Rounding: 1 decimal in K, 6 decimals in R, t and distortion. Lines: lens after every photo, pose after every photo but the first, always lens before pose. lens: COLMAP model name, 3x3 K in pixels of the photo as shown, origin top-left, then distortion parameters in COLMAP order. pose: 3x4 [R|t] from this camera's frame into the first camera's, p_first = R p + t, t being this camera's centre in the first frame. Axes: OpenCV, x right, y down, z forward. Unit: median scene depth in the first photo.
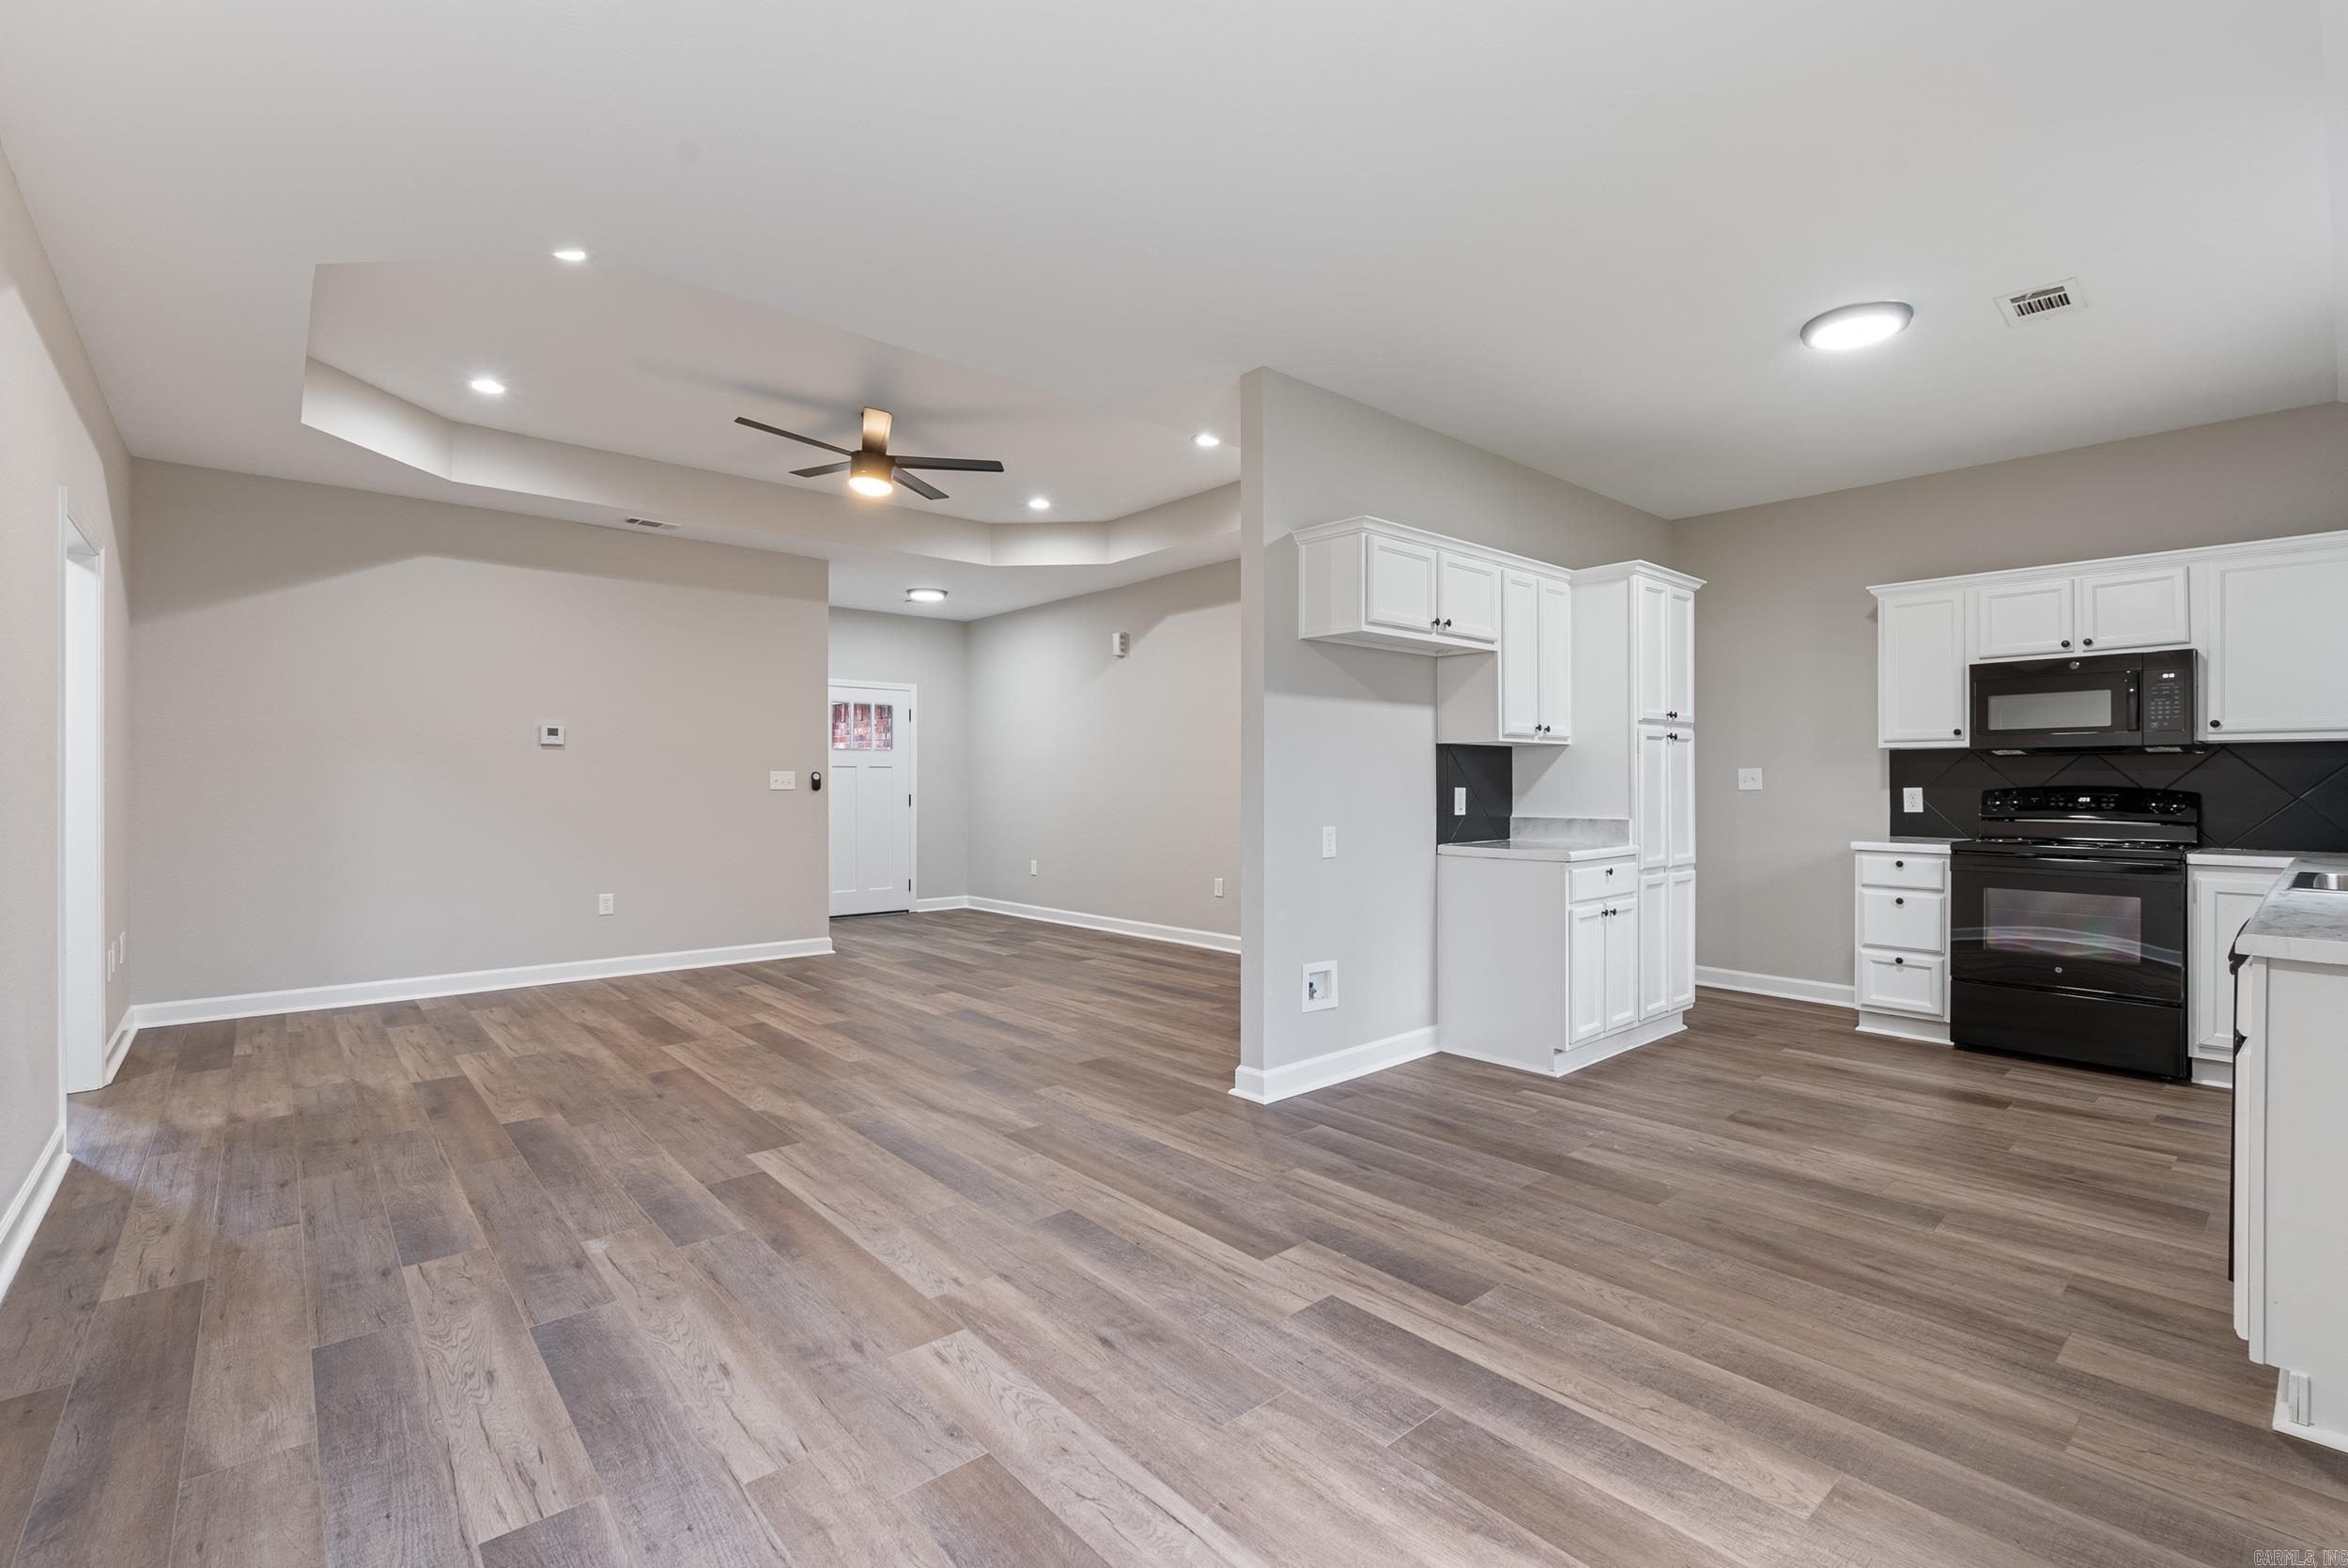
lens RADIAL K [[1035.2, 0, 1177.9], [0, 1035.2, 767.1], [0, 0, 1]] dist [-0.006599, -0.000083]
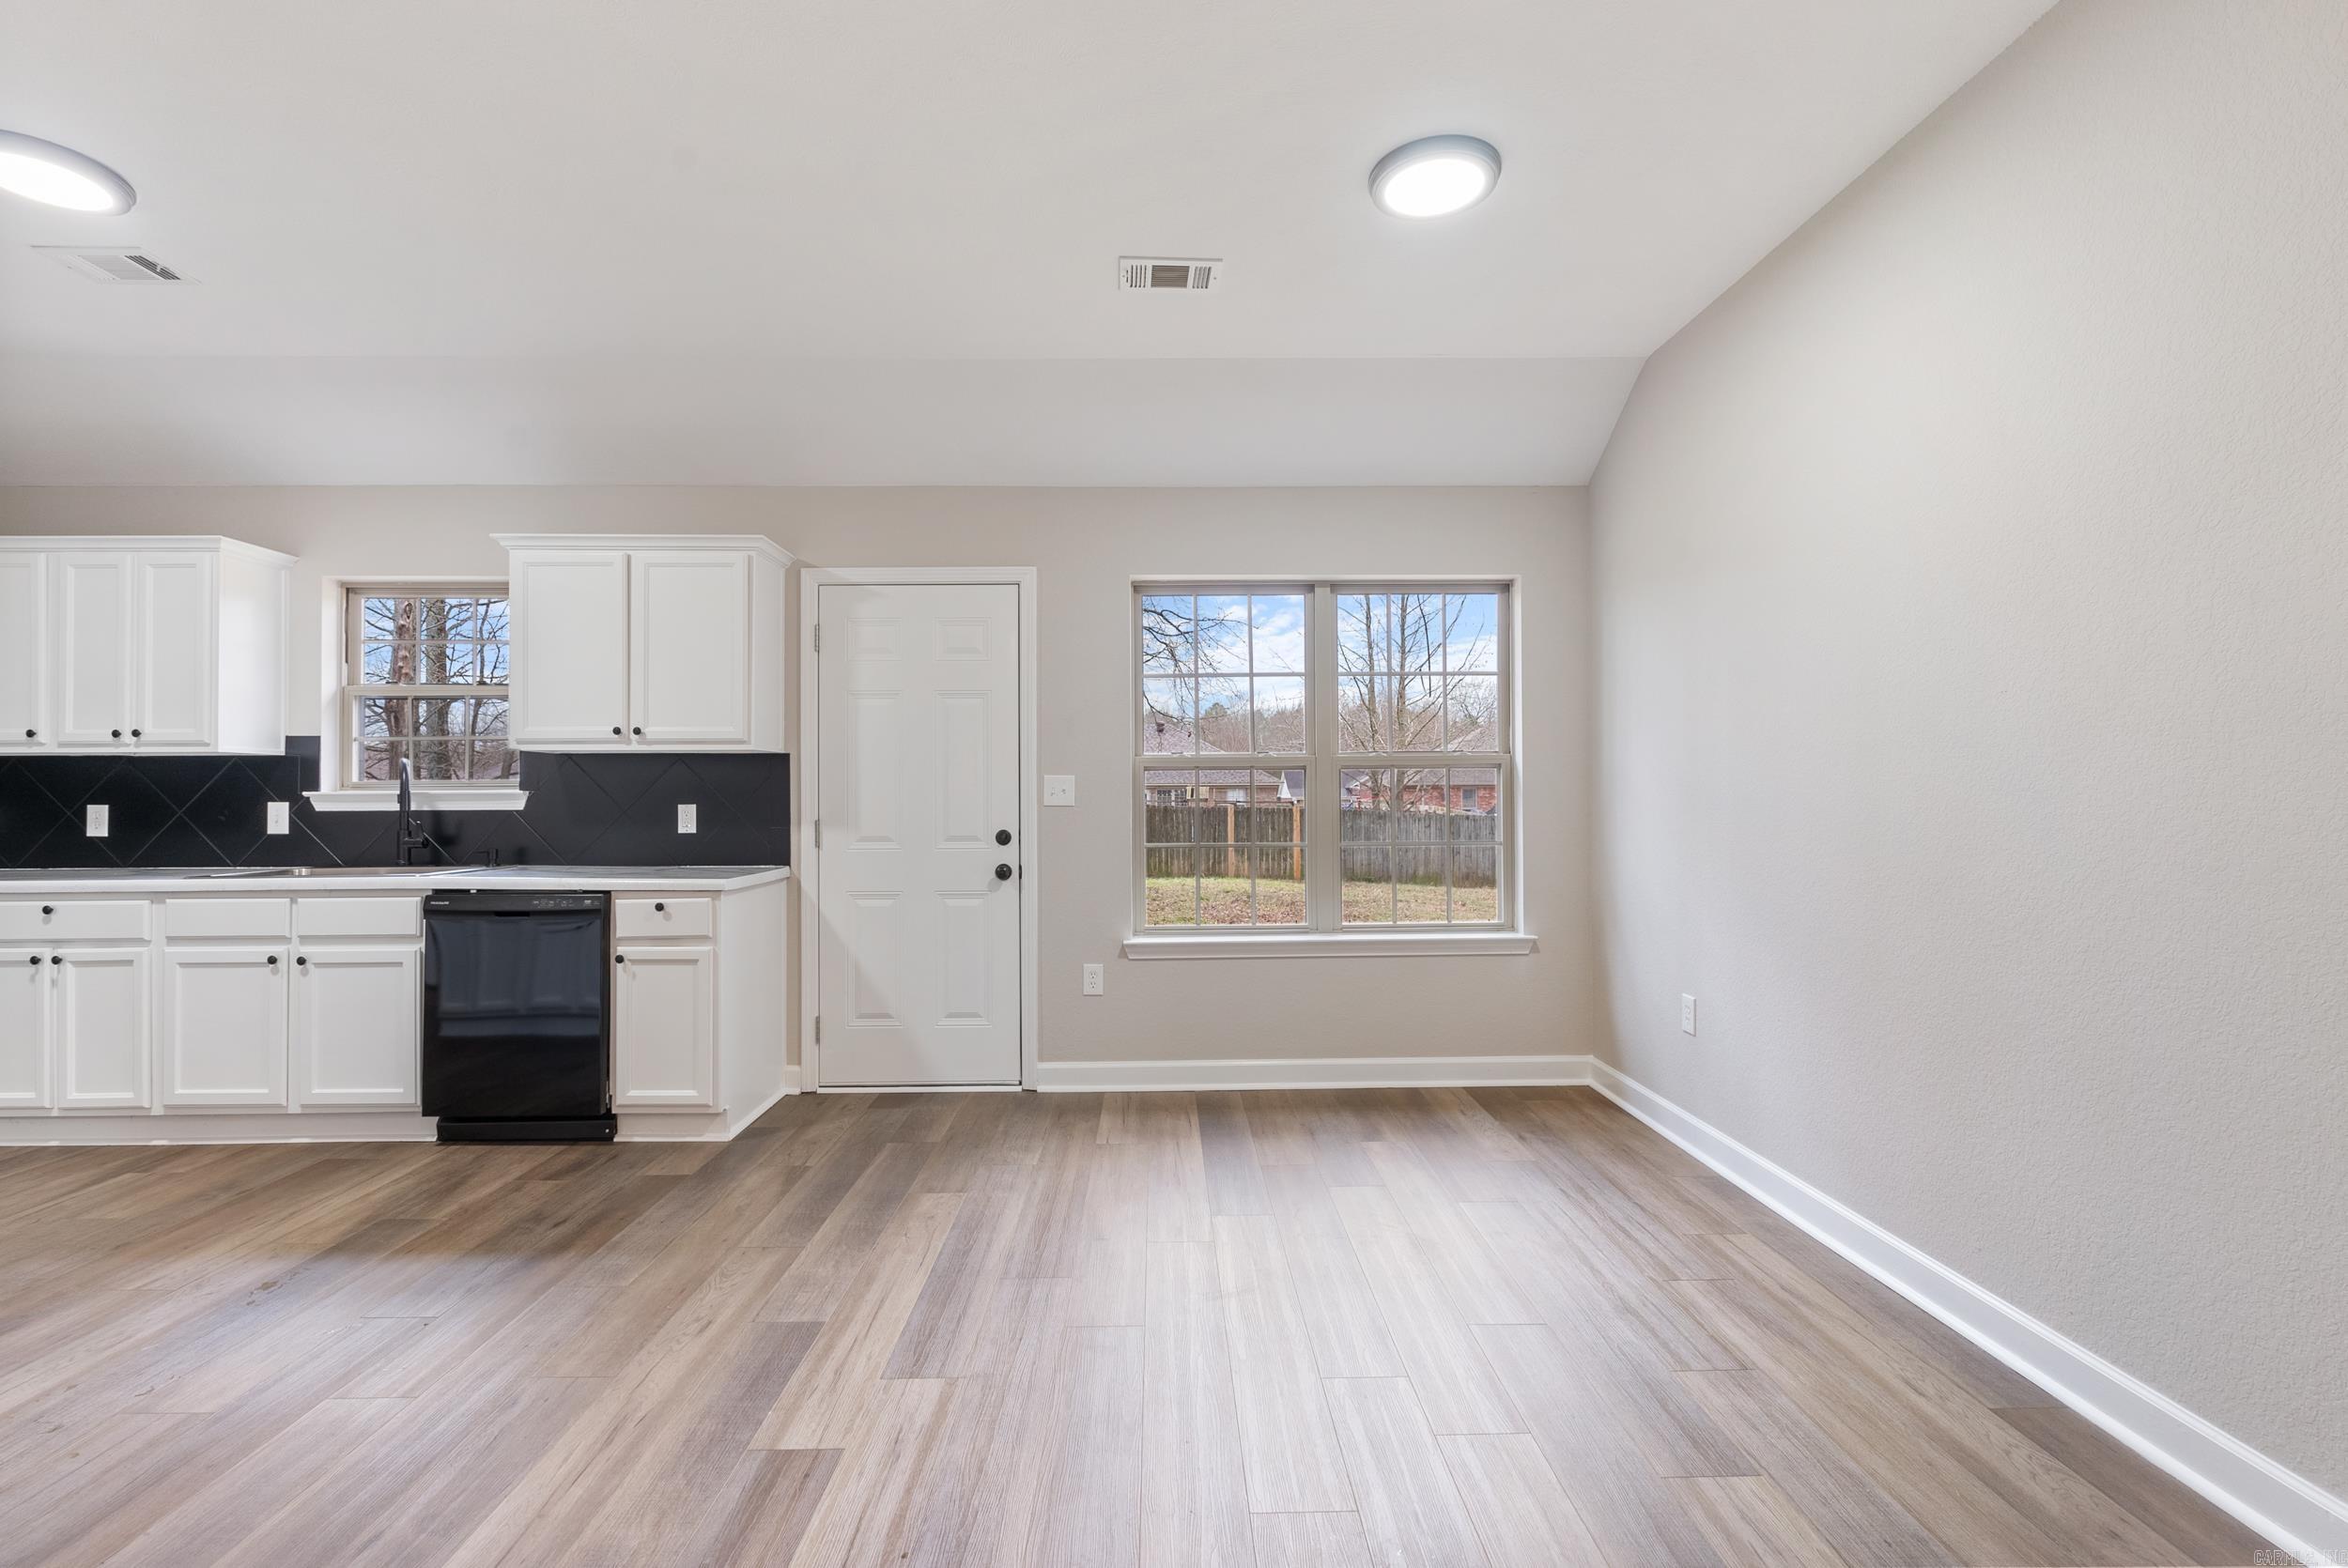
lens RADIAL K [[1035.2, 0, 1179.8], [0, 1035.2, 787.0], [0, 0, 1]] dist [-0.006599, -0.000083]
pose [[-0.765459, 0.007138, 0.643445, -0.366737], [-0.007062, 0.999785, -0.019493, 0.013988], [-0.643446, -0.019465, -0.765244, 0.905540]]
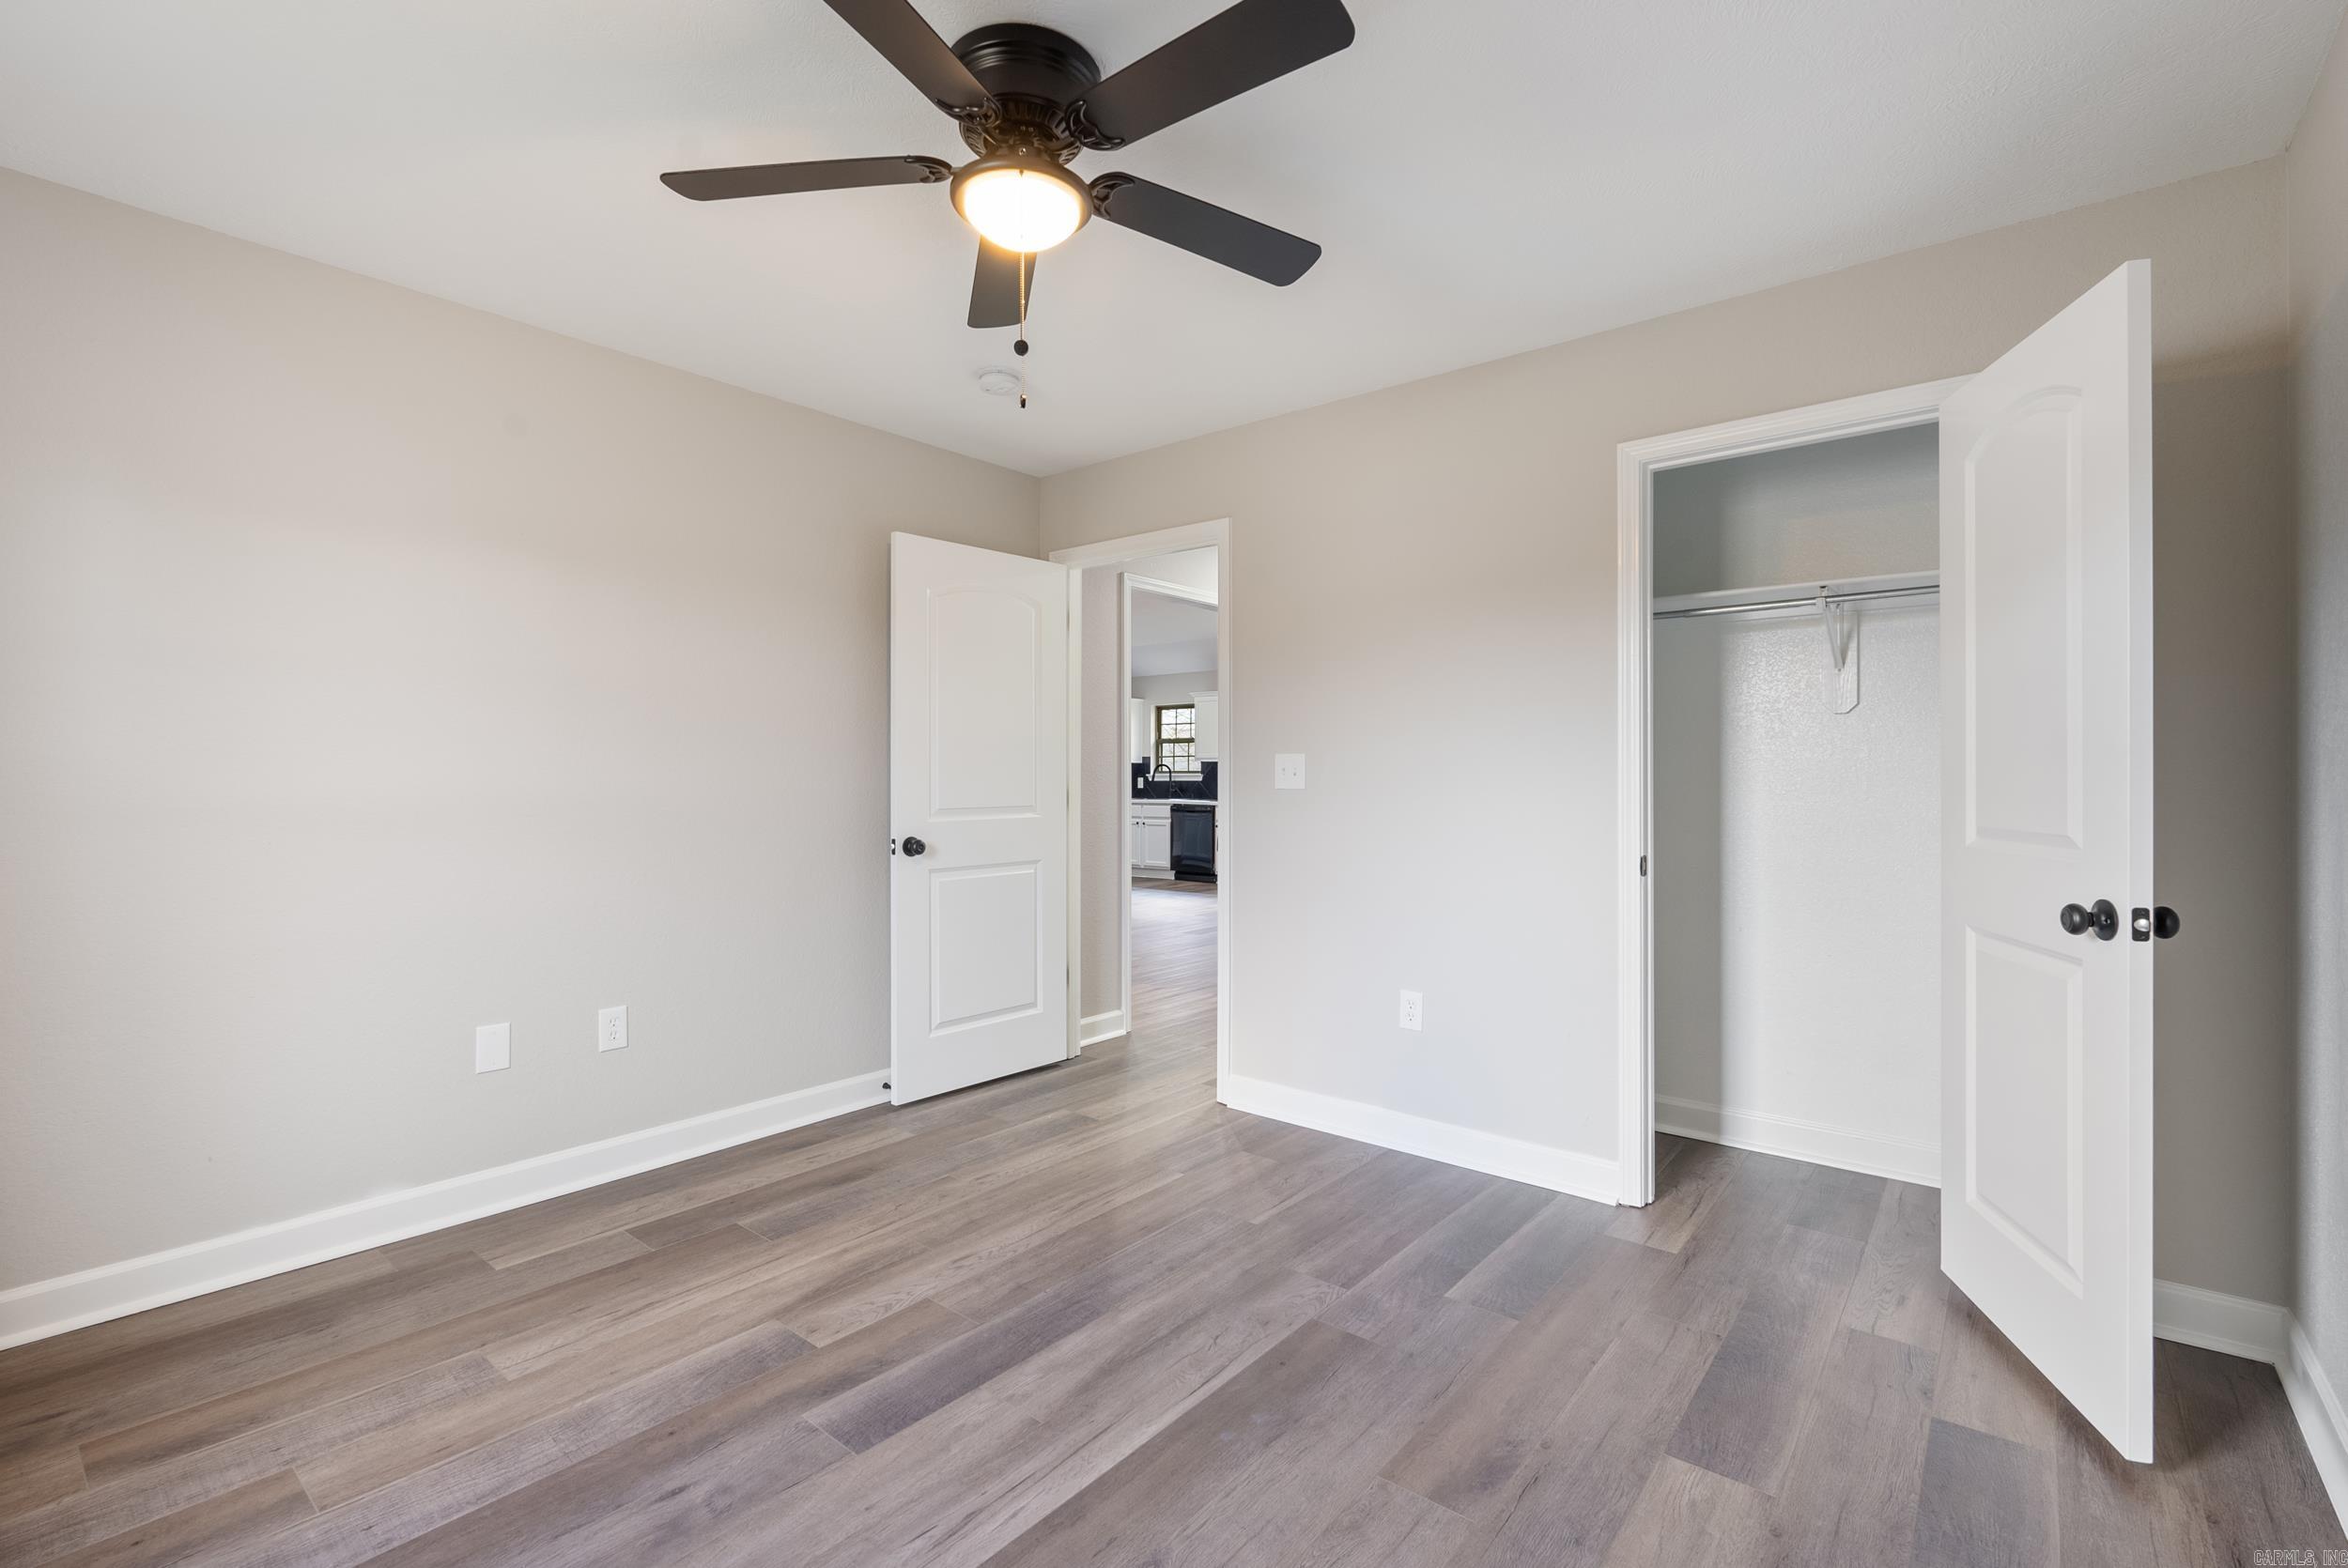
lens RADIAL K [[1035.2, 0, 1170.8], [0, 1035.2, 783.9], [0, 0, 1]] dist [-0.006599, -0.000083]
pose [[-0.142967, 0.000001, 0.989727, -2.222692], [-0.006570, 0.999978, -0.000950, 0.035368], [-0.989706, -0.006639, -0.142964, 1.066812]]
